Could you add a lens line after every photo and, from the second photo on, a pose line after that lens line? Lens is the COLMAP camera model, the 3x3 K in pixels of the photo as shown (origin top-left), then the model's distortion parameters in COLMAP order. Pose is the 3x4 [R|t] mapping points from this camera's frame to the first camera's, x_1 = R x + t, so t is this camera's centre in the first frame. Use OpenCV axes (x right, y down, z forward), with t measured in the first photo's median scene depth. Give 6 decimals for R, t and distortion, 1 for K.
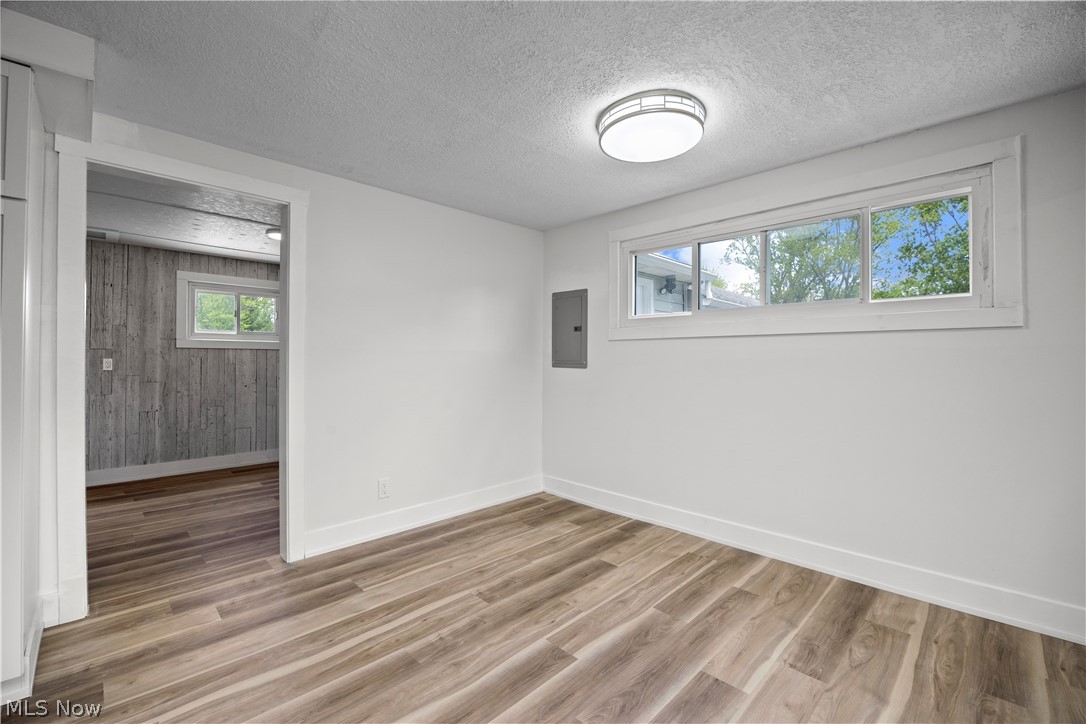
lens RADIAL K [[463.1, 0, 543.6], [0, 463.1, 358.8], [0, 0, 1]] dist [-0.019644, 0.000640]
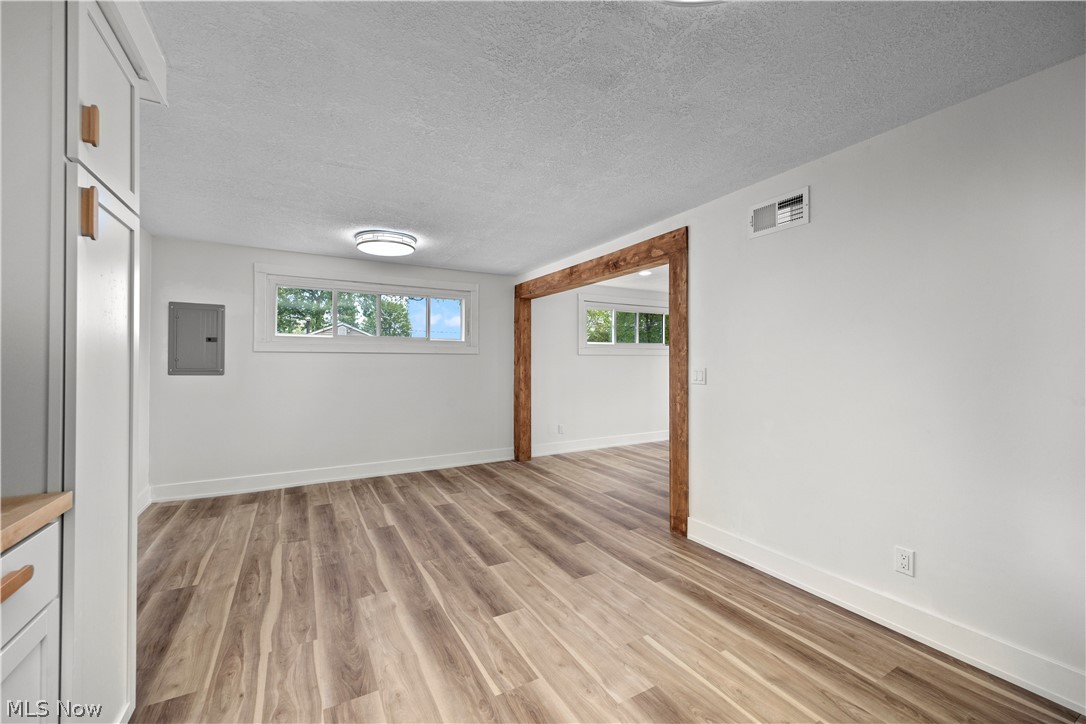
lens RADIAL K [[434.0, 0, 543.2], [0, 434.0, 360.2], [0, 0, 1]] dist [0.006655, -0.000542]
pose [[0.261109, 0.002833, 0.965305, -1.214409], [-0.001847, 0.999995, -0.002435, -0.024719], [-0.965307, -0.001147, 0.261113, -0.060315]]
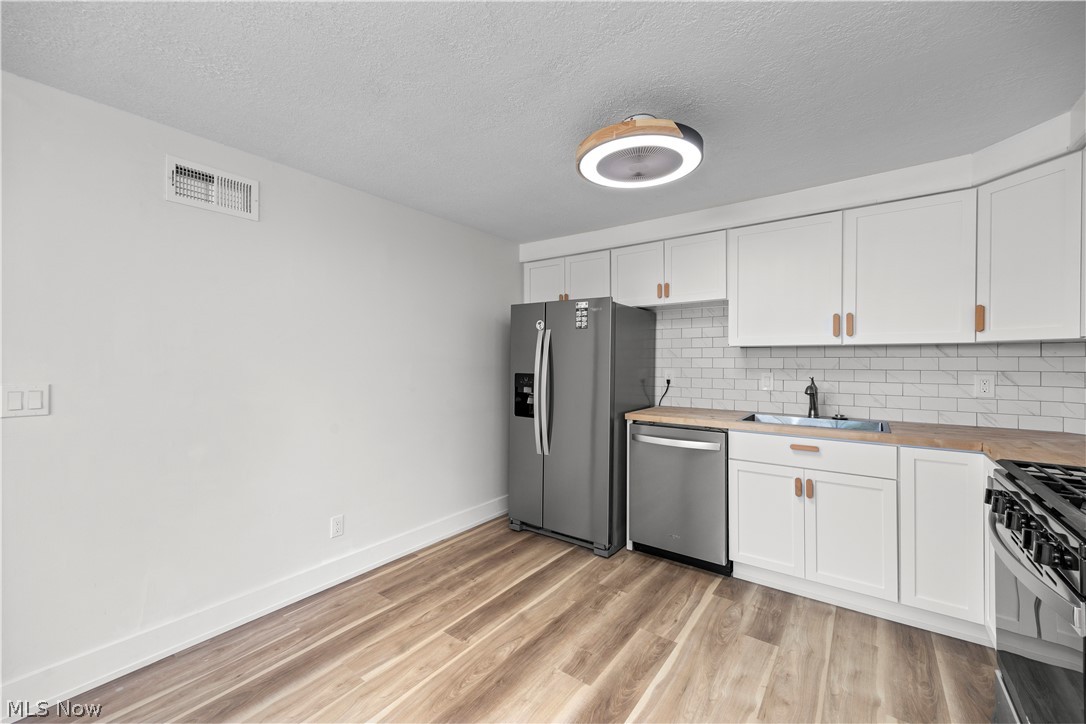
lens RADIAL K [[434.0, 0, 543.2], [0, 434.0, 360.2], [0, 0, 1]] dist [0.006655, -0.000542]
pose [[-0.988812, -0.005564, -0.149061, -0.531483], [-0.005288, 0.999983, -0.002248, -0.049754], [0.149071, -0.001435, -0.988825, 0.646676]]
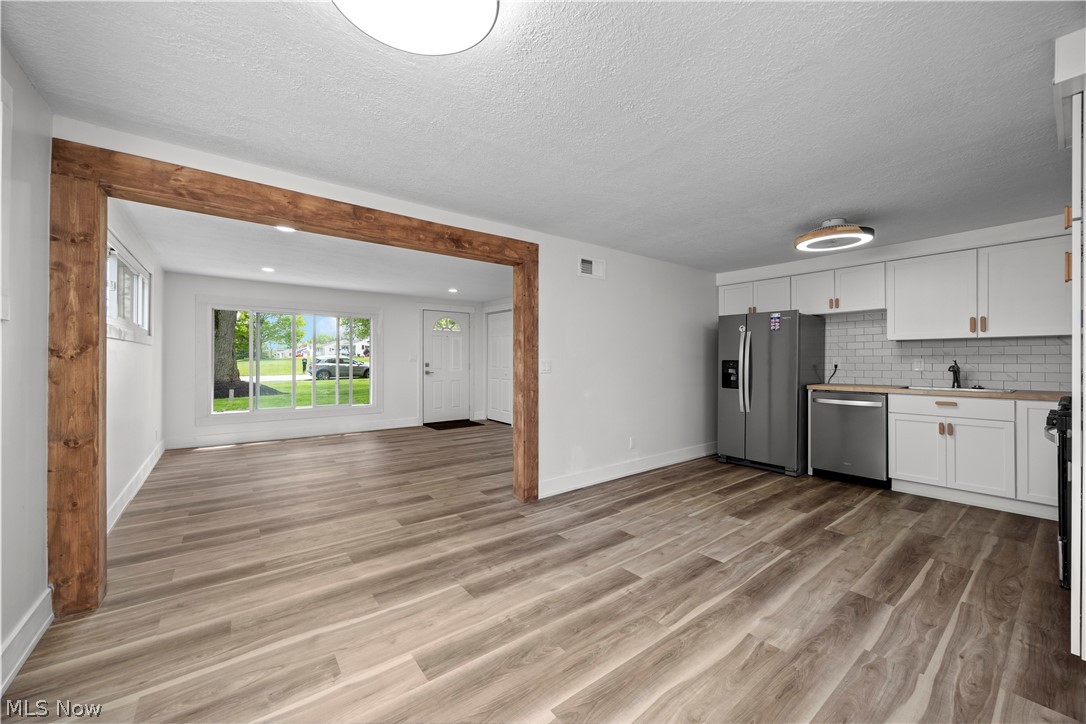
lens RADIAL K [[411.7, 0, 543.6], [0, 411.7, 360.5], [0, 0, 1]] dist [-0.002889, -0.000416]
pose [[-0.992184, -0.002105, 0.124766, -0.006409], [-0.002415, 0.999994, -0.002329, -0.000918], [-0.124761, -0.002612, -0.992183, 1.416082]]
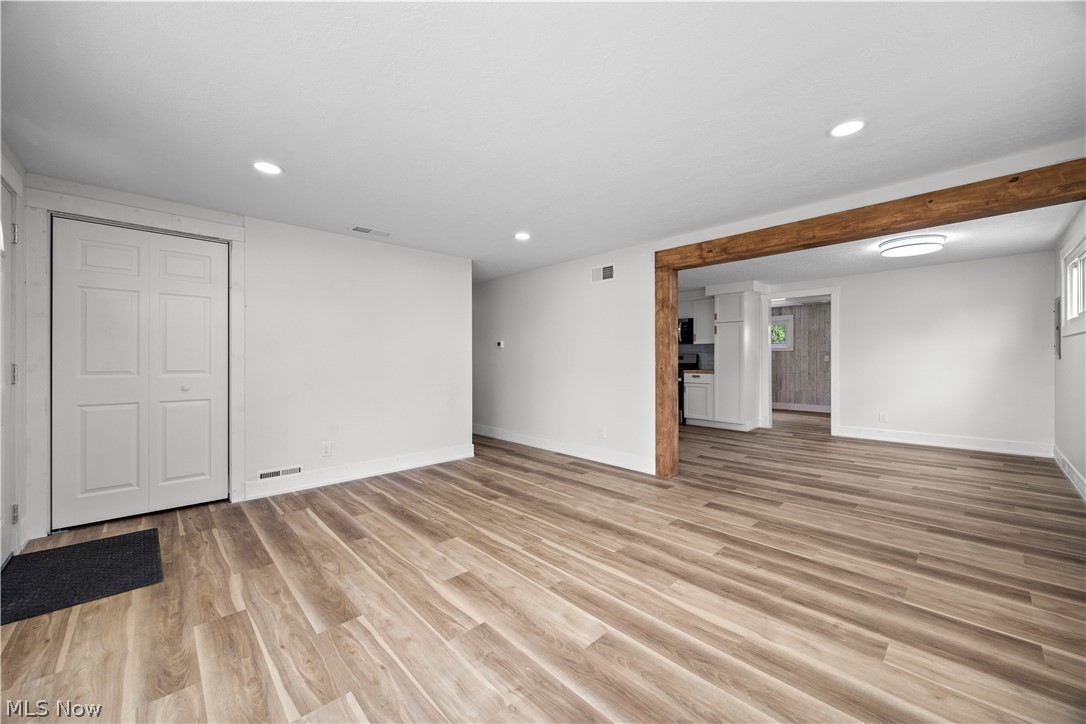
lens RADIAL K [[411.7, 0, 543.6], [0, 411.7, 360.5], [0, 0, 1]] dist [-0.002889, -0.000416]
pose [[-0.021575, 0.002342, -0.999764, 2.053854], [0.006925, 0.999974, 0.002193, 0.017467], [0.999743, -0.006876, -0.021591, -0.632666]]
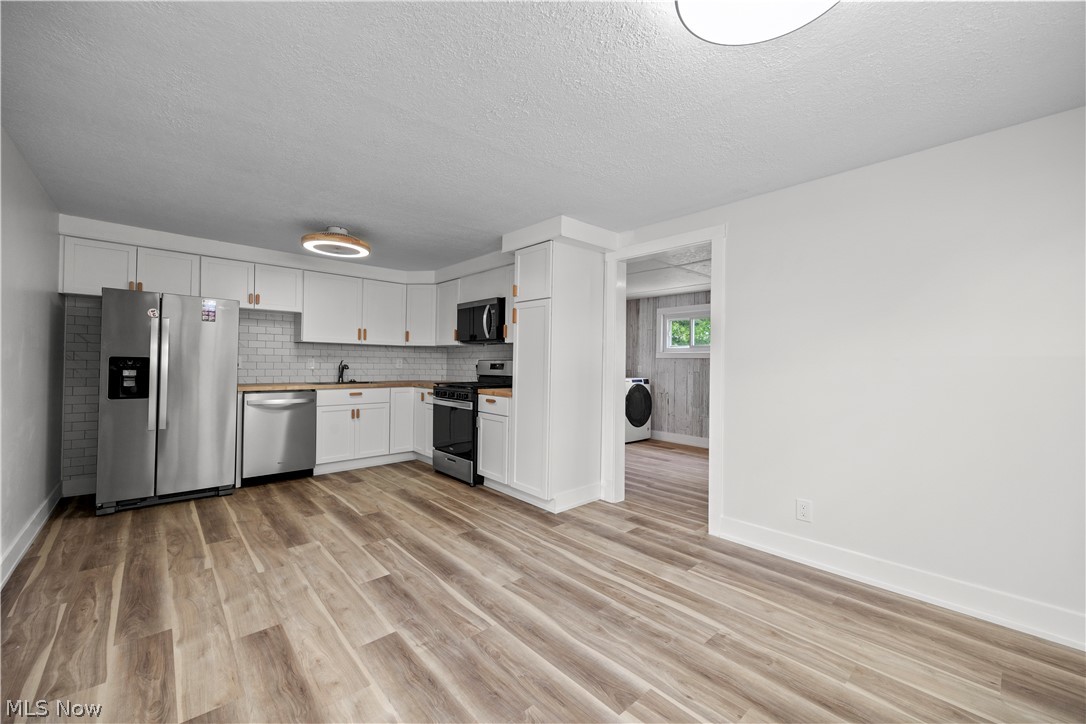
lens RADIAL K [[427.5, 0, 542.4], [0, 427.5, 361.0], [0, 0, 1]] dist [0.003547, -0.000454]
pose [[-0.044823, -0.008705, -0.998957, 0.711836], [-0.012111, 0.999893, -0.008170, -0.001011], [0.998922, 0.011732, -0.044924, 0.707406]]
